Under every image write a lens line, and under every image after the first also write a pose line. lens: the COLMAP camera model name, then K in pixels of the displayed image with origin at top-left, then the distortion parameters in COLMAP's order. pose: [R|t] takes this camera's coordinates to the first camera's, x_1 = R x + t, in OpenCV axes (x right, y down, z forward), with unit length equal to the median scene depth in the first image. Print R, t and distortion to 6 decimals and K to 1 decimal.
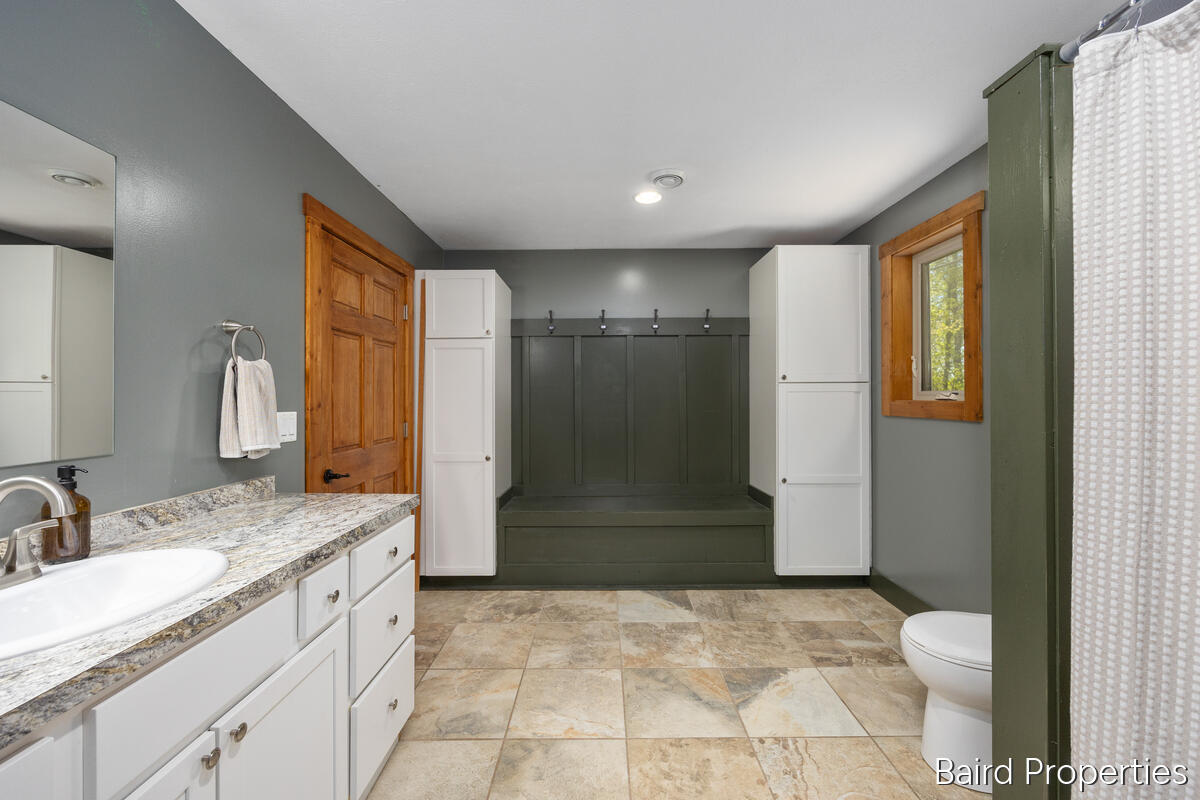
lens RADIAL K [[488.1, 0, 600.3], [0, 488.1, 396.7], [0, 0, 1]] dist [0.000399, -0.000029]
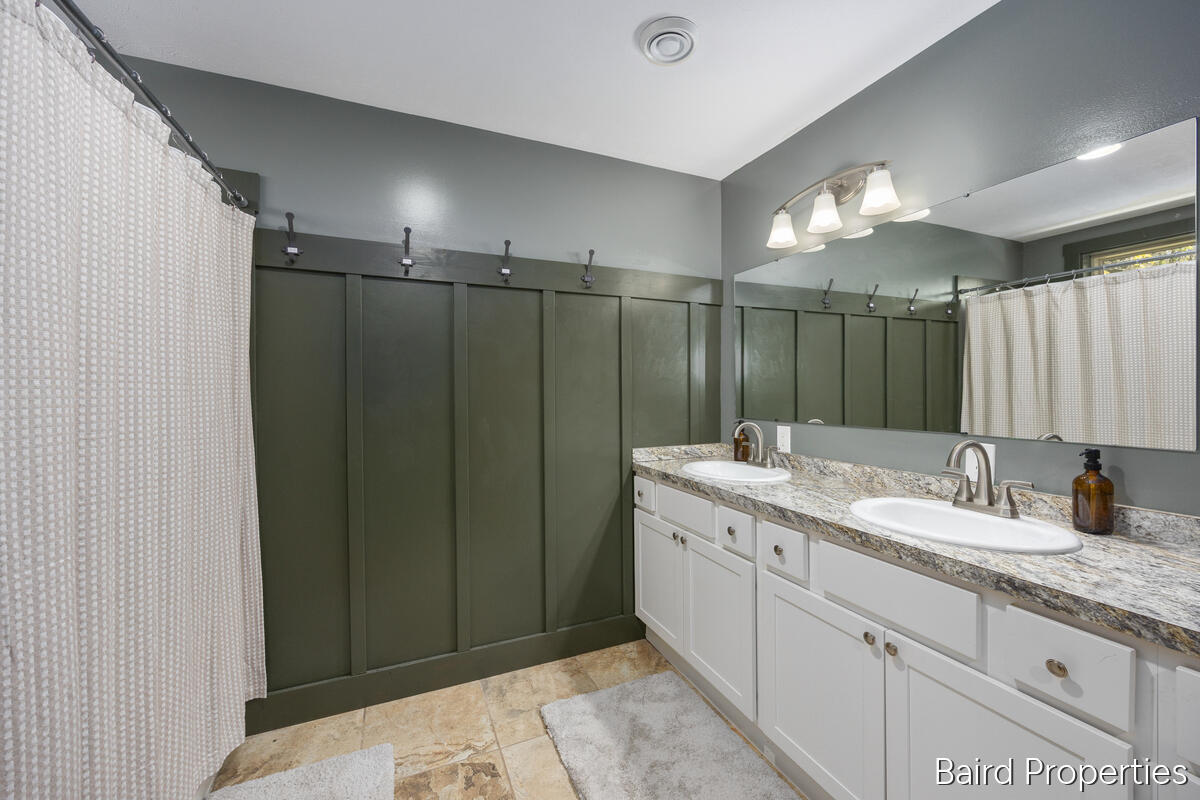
lens RADIAL K [[488.1, 0, 602.3], [0, 488.1, 394.4], [0, 0, 1]] dist [0.000399, -0.000029]
pose [[-0.924252, 0.010133, -0.381649, 0.453447], [0.009677, 0.999948, 0.003115, 0.001140], [0.381661, -0.000814, -0.924302, 1.897001]]
